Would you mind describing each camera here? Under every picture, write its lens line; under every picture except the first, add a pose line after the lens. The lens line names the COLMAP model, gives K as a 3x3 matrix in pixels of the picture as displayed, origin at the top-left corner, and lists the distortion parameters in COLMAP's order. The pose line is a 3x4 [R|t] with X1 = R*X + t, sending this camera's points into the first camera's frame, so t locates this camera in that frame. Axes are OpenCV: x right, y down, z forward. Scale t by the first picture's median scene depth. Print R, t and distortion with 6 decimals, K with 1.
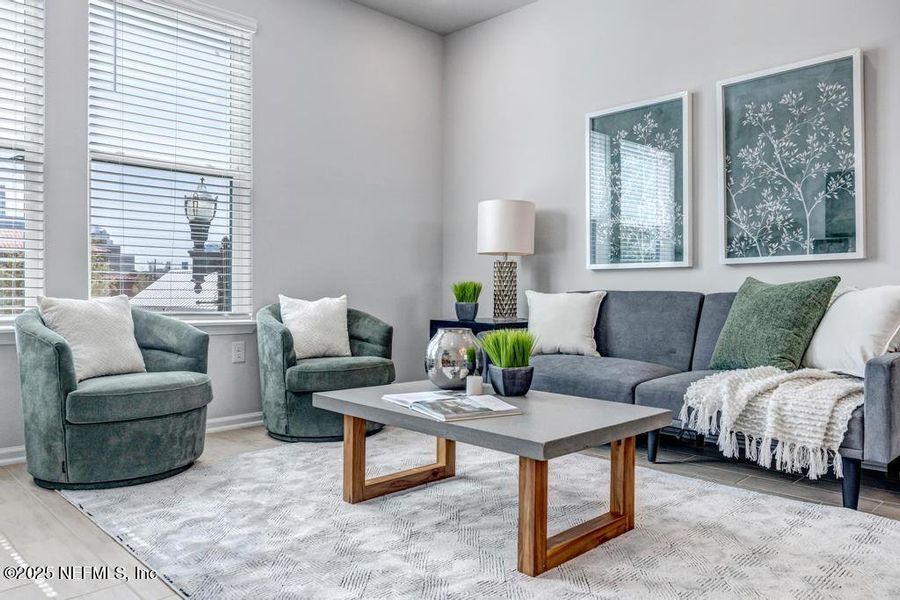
lens RADIAL K [[677.0, 0, 459.9], [0, 677.0, 288.8], [0, 0, 1]] dist [0.009732, 0.000953]
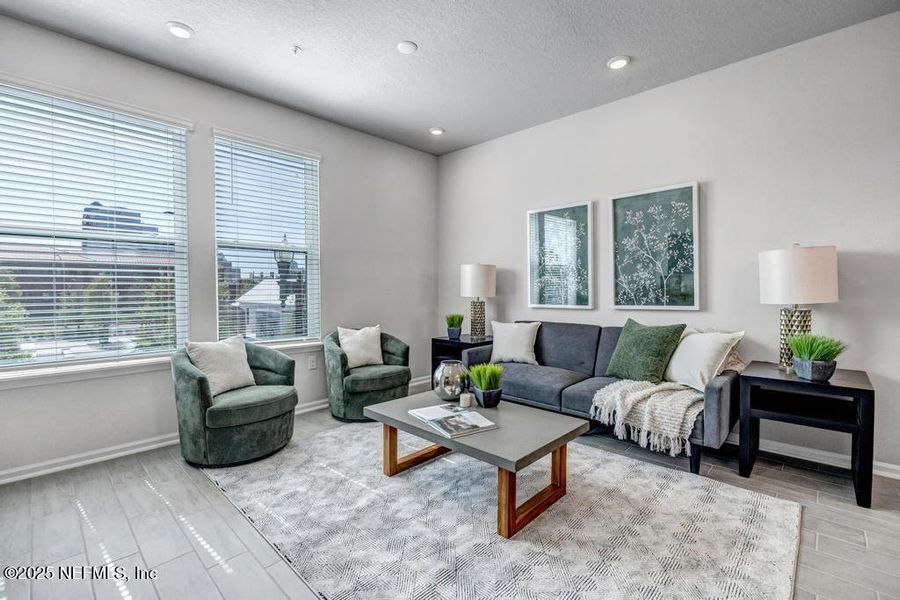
lens RADIAL K [[411.8, 0, 456.0], [0, 411.8, 292.0], [0, 0, 1]] dist [-0.000220, 0.000035]
pose [[0.999344, -0.008383, 0.035227, -0.029770], [0.007772, 0.999817, 0.017464, -0.121330], [-0.035367, -0.017179, 0.999227, 0.029648]]
